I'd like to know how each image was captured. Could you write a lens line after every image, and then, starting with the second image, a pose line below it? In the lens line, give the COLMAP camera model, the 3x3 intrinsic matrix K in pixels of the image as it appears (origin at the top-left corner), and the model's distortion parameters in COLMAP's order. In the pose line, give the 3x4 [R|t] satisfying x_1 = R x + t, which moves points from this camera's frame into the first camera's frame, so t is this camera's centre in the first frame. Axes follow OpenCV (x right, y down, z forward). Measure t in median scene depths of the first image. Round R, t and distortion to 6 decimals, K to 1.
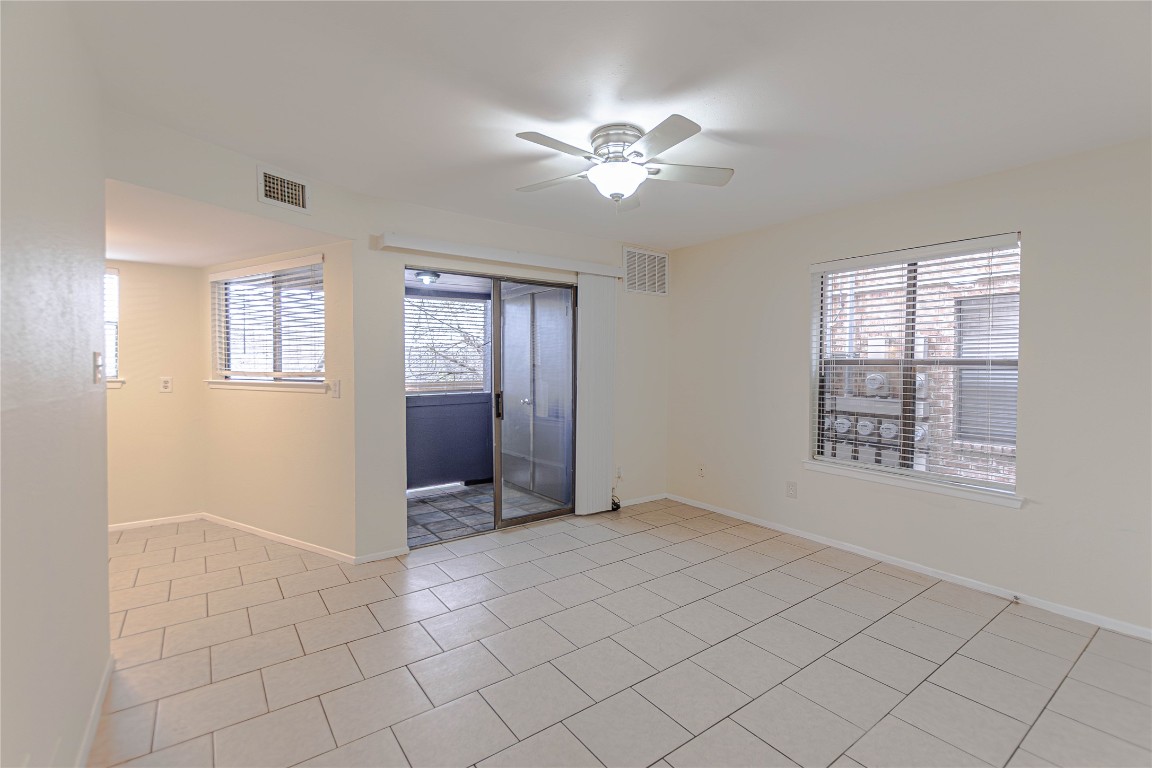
lens RADIAL K [[511.5, 0, 575.0], [0, 511.5, 378.7], [0, 0, 1]] dist [0.004922, 0.000126]
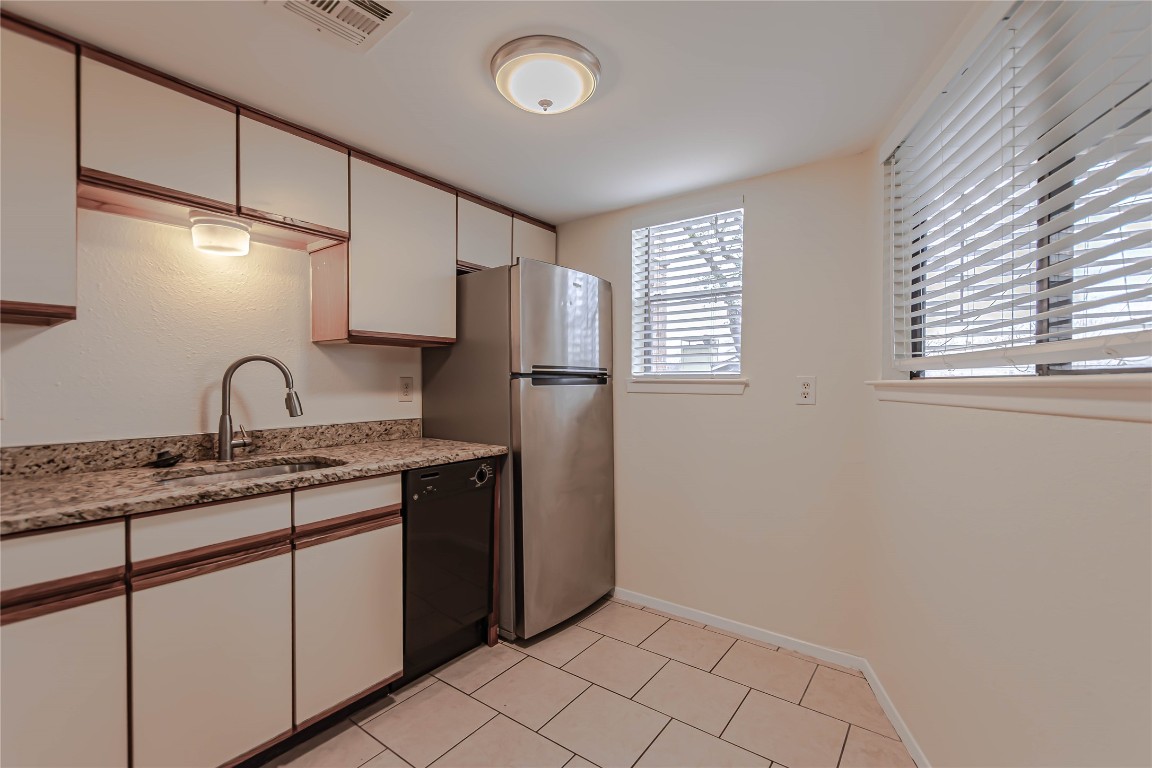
lens RADIAL K [[511.5, 0, 576.8], [0, 511.5, 385.1], [0, 0, 1]] dist [0.004922, 0.000126]
pose [[0.281457, -0.000190, -0.959574, -0.358789], [-0.016728, 0.999847, -0.005104, 0.013398], [0.959428, 0.017488, 0.281411, 0.626171]]
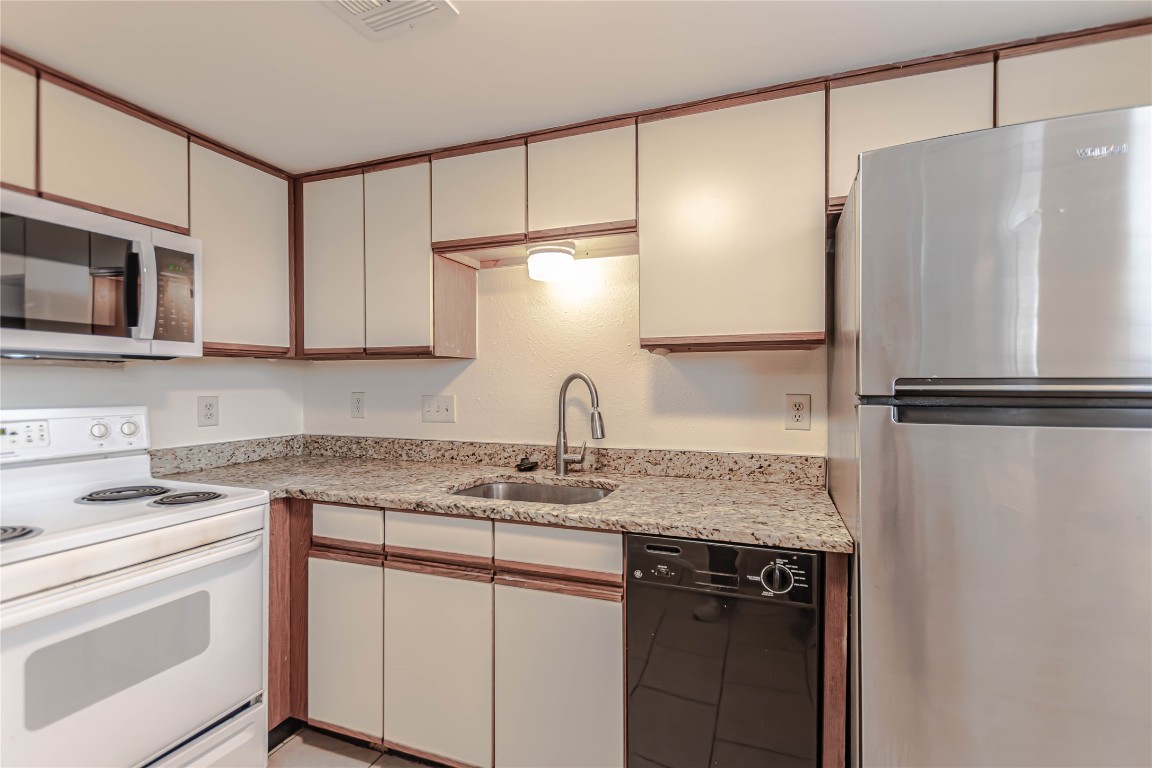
lens RADIAL K [[511.5, 0, 577.0], [0, 511.5, 381.7], [0, 0, 1]] dist [0.004922, 0.000126]
pose [[-0.842836, -0.004233, -0.538154, -0.767776], [-0.013536, 0.999819, 0.013336, -0.020352], [0.538001, 0.018525, -0.842741, 0.977246]]
